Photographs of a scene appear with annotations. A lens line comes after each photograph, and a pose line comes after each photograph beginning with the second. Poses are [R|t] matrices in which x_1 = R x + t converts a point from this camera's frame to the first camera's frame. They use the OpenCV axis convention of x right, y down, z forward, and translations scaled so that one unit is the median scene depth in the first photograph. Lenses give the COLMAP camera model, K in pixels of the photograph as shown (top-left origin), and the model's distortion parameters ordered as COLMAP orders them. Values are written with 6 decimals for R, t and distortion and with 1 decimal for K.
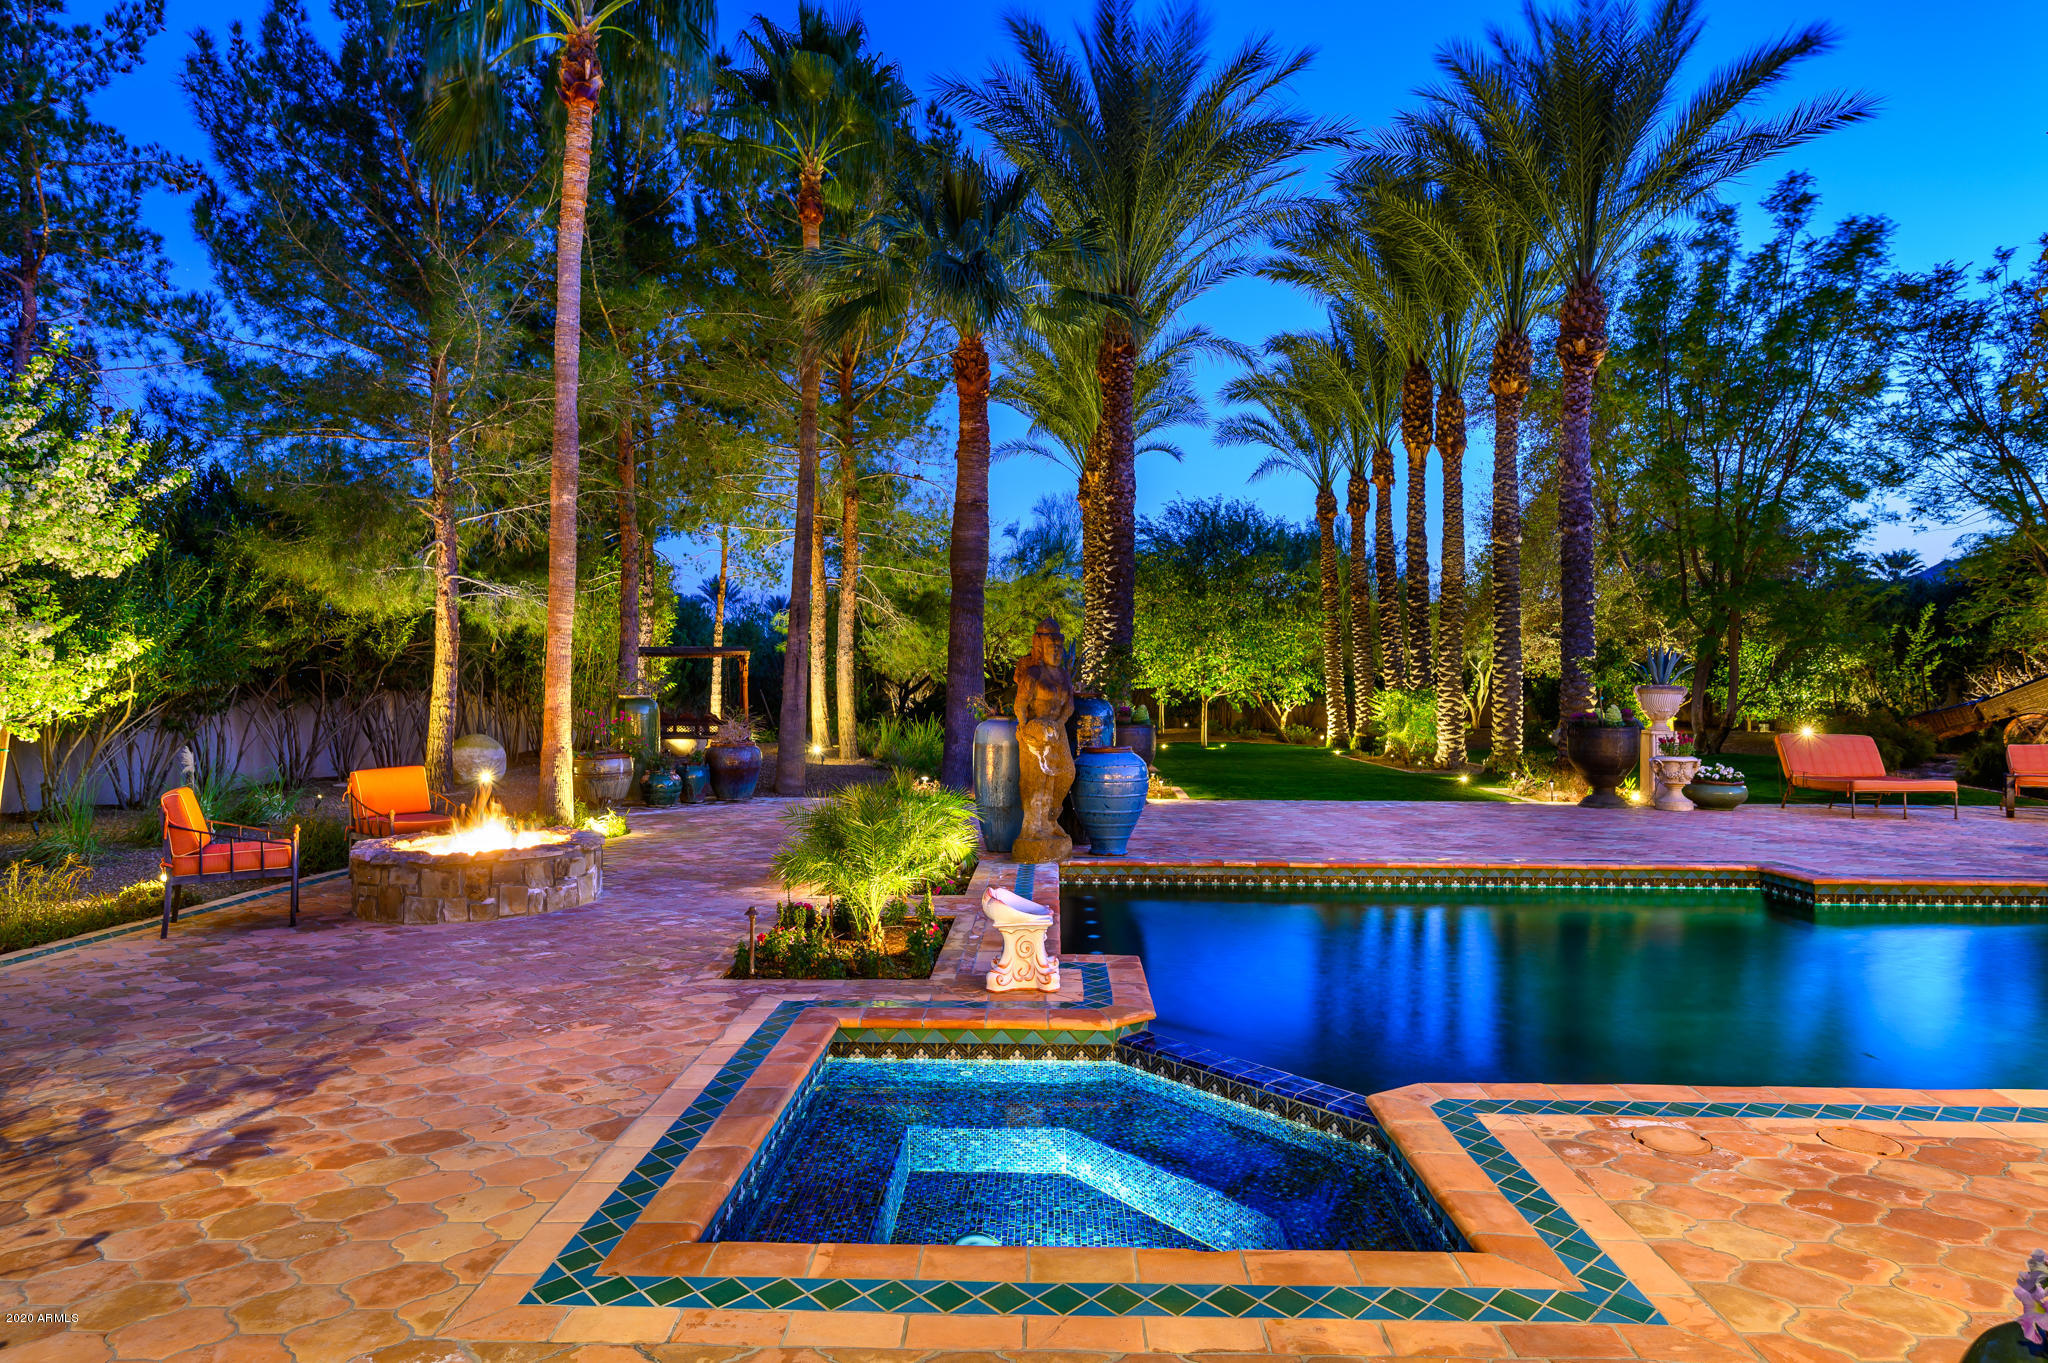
lens RADIAL K [[1192.1, 0, 1024.0], [0, 1192.1, 681.5], [0, 0, 1]] dist [0.002526, -0.000314]
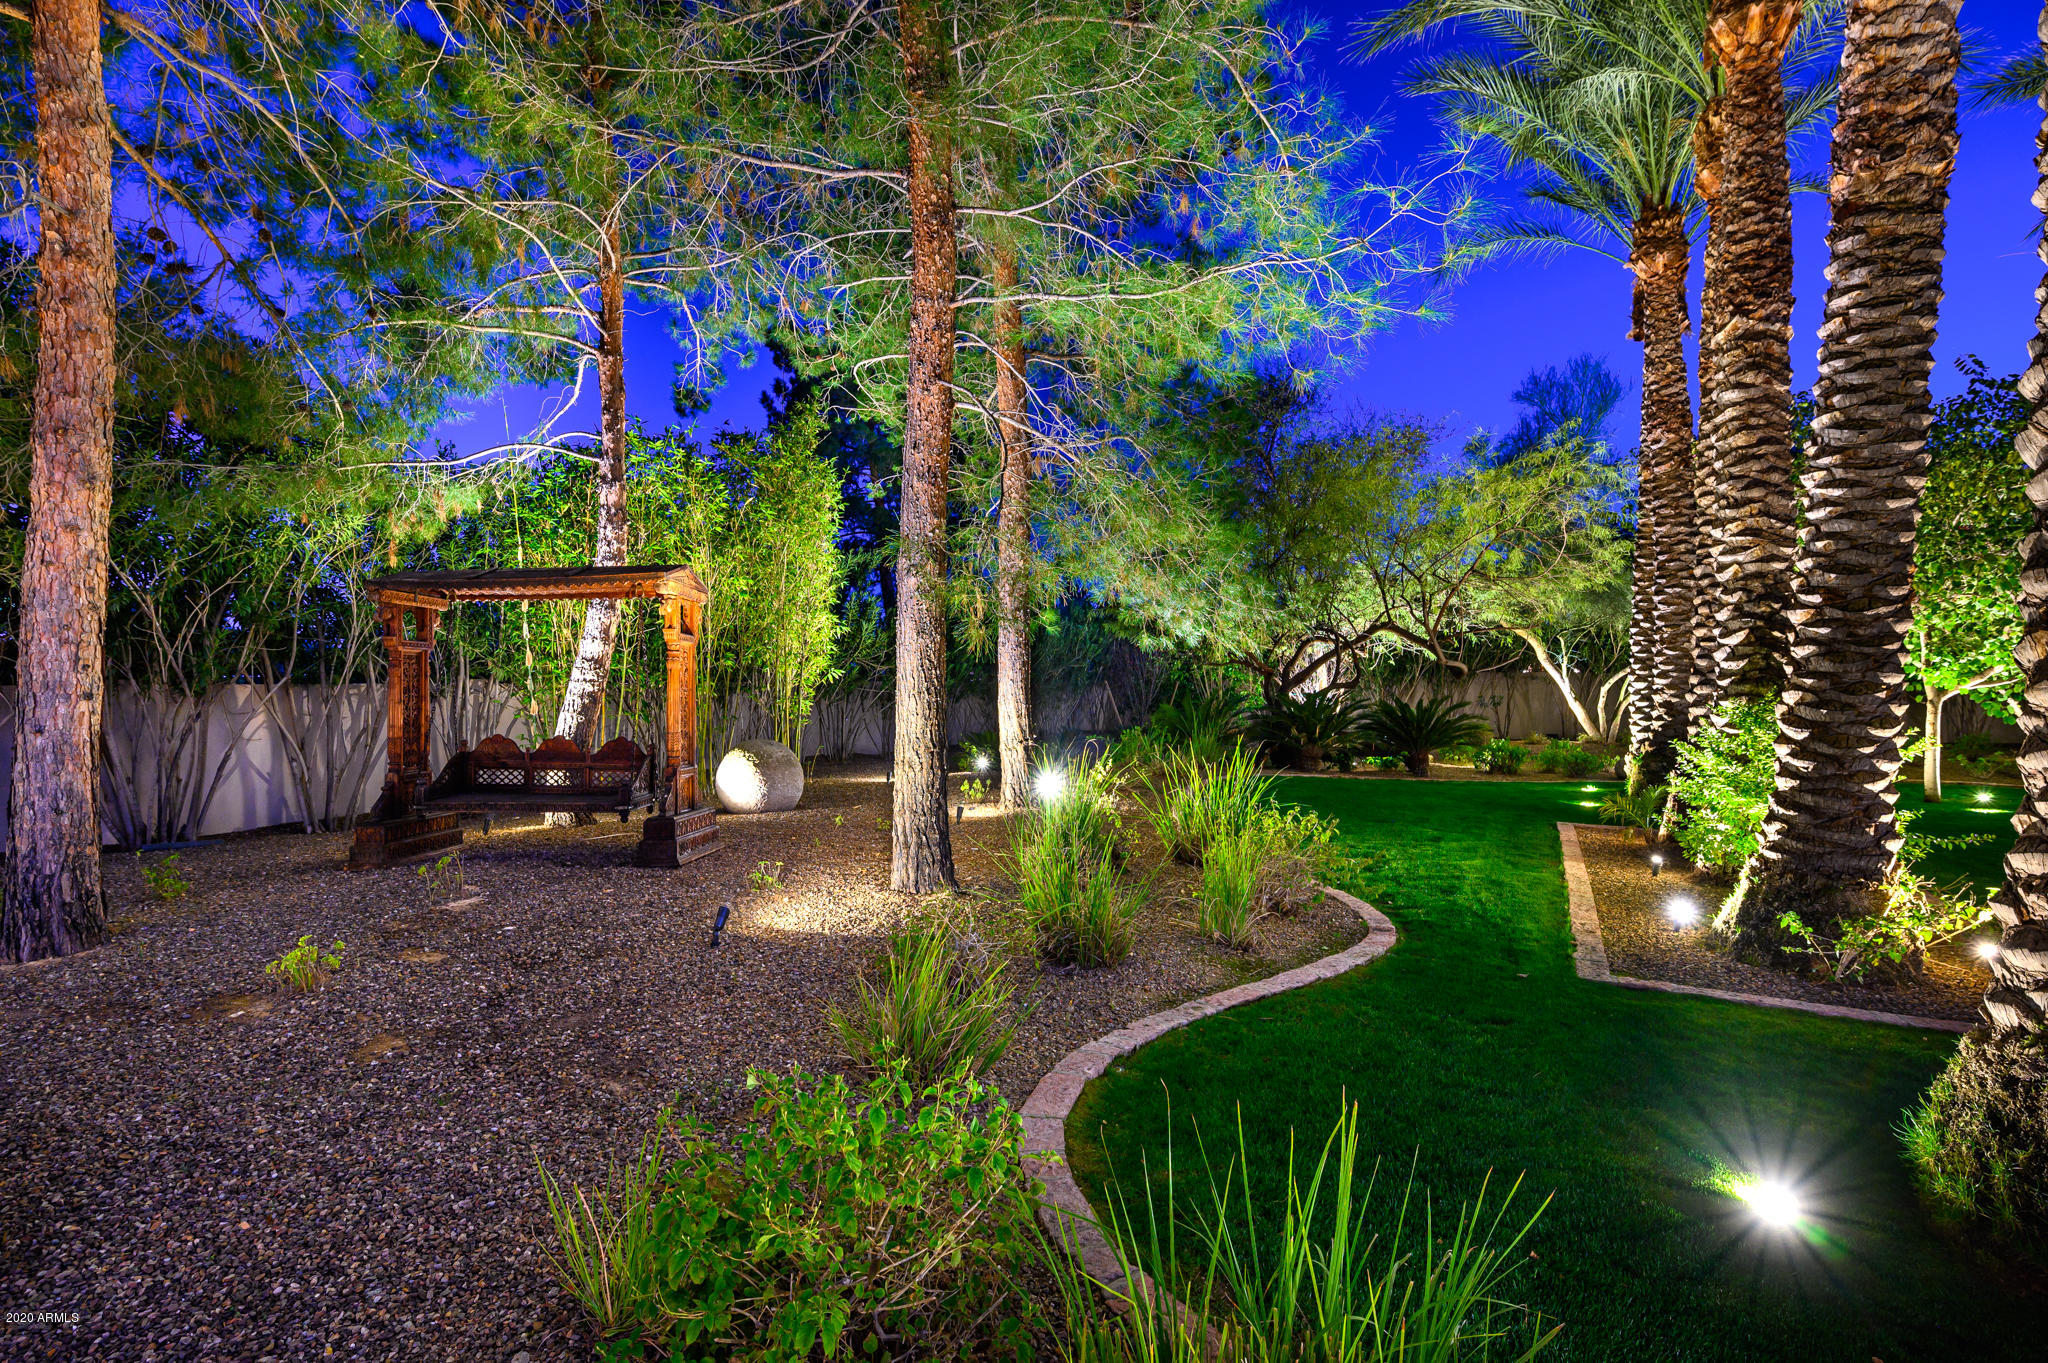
lens RADIAL K [[956.5, 0, 1024.0], [0, 956.5, 681.5], [0, 0, 1]] dist [0.003654, -0.000392]
pose [[0.898876, -0.004264, -0.438182, -0.008971], [0.007130, 0.999963, 0.004895, 0.009838], [0.438144, -0.007524, 0.898873, 1.063415]]
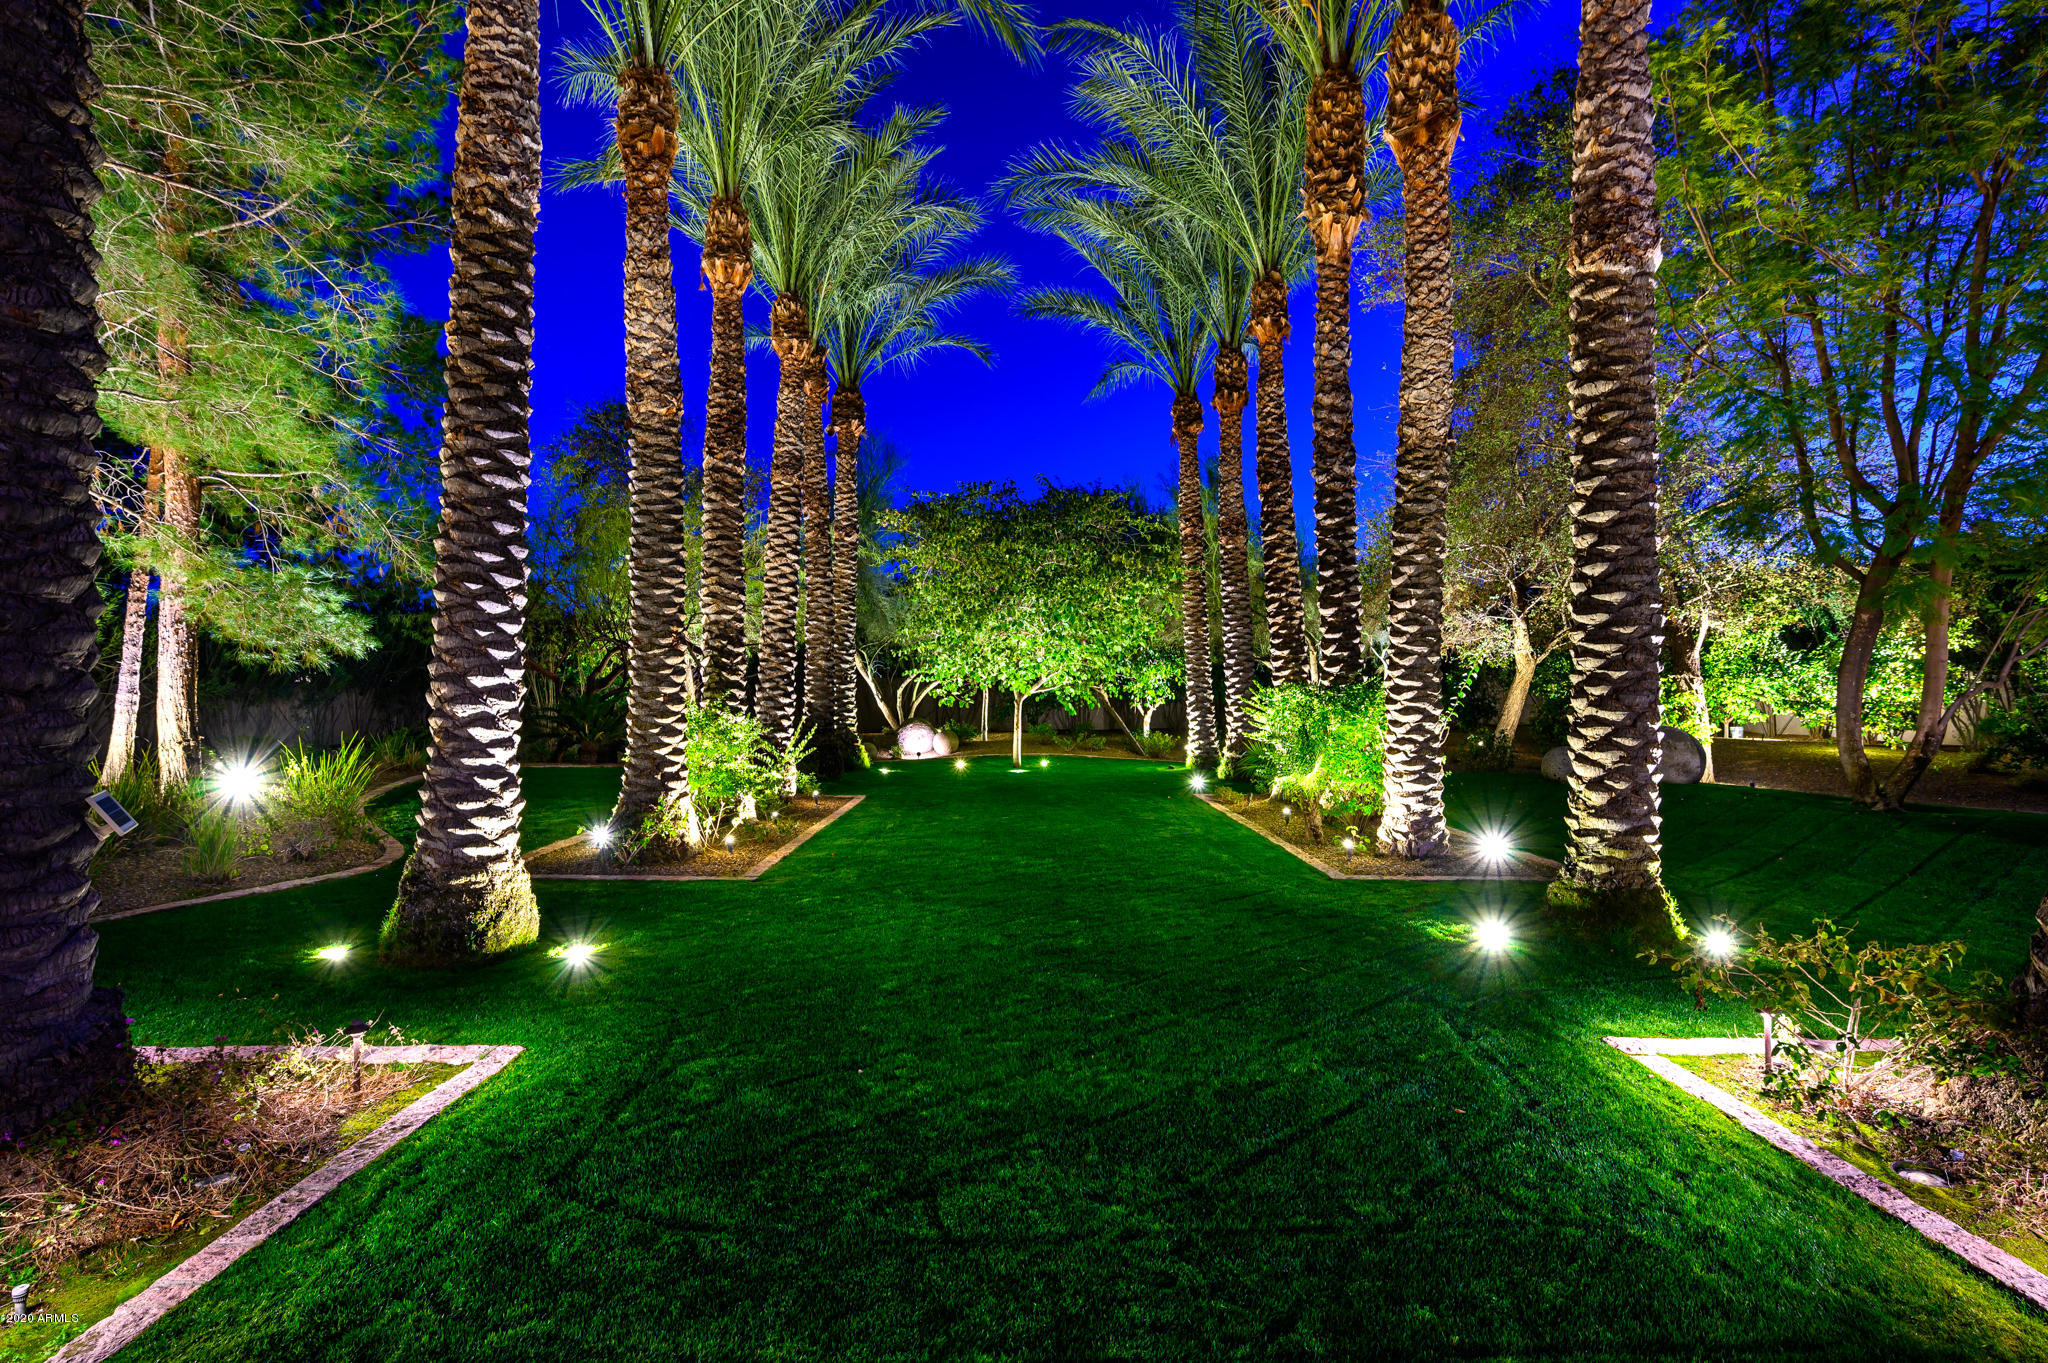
lens RADIAL K [[956.5, 0, 1024.0], [0, 956.5, 681.5], [0, 0, 1]] dist [0.003654, -0.000392]
pose [[0.998995, -0.000077, 0.044813, 0.273666], [-0.000178, 0.999984, 0.005696, 0.004650], [-0.044813, -0.005699, 0.998979, 0.916678]]
